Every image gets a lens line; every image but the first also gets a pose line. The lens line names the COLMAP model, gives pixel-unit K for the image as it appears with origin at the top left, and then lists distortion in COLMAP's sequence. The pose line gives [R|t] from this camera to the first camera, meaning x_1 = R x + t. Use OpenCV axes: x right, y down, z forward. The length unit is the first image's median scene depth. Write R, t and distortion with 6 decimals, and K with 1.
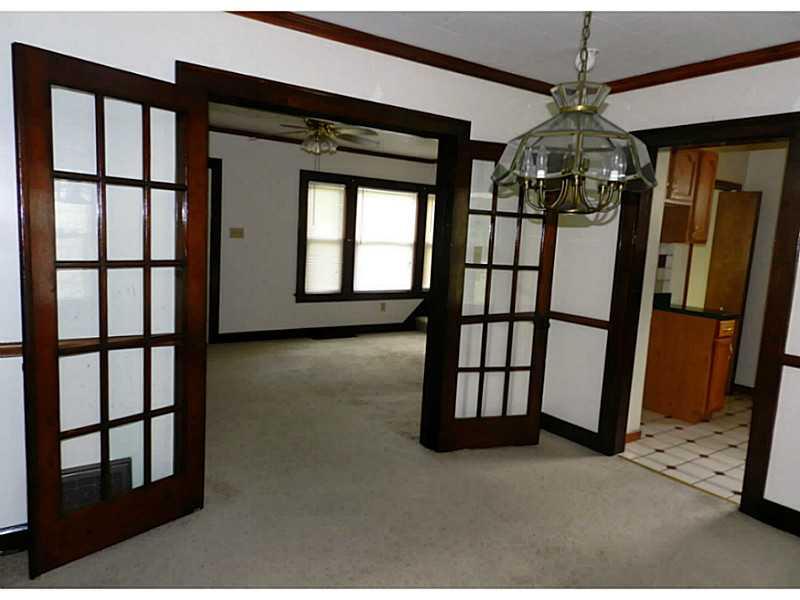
lens RADIAL K [[533.7, 0, 404.9], [0, 533.7, 300.2], [0, 0, 1]] dist [-0.020406, -0.000838]
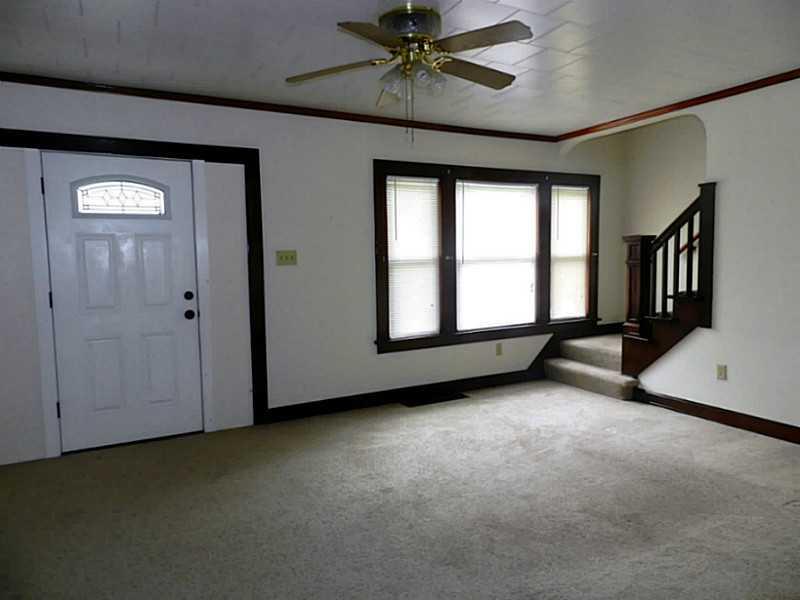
lens RADIAL K [[533.7, 0, 404.9], [0, 533.7, 300.2], [0, 0, 1]] dist [-0.020406, -0.000838]
pose [[0.989499, -0.058925, -0.131984, -0.072462], [0.054063, 0.997731, -0.040127, -0.033489], [0.134049, 0.032570, 0.990439, 0.311961]]
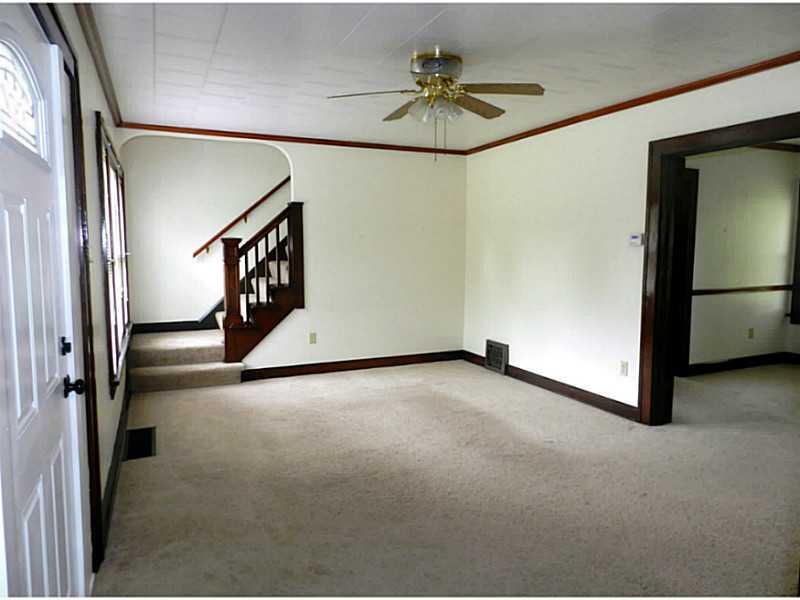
lens RADIAL K [[533.7, 0, 404.9], [0, 533.7, 300.2], [0, 0, 1]] dist [-0.020406, -0.000838]
pose [[0.190348, -0.150973, 0.970038, -0.575789], [0.119292, 0.984339, 0.129791, -0.107663], [-0.974442, 0.091013, 0.205377, 0.626660]]
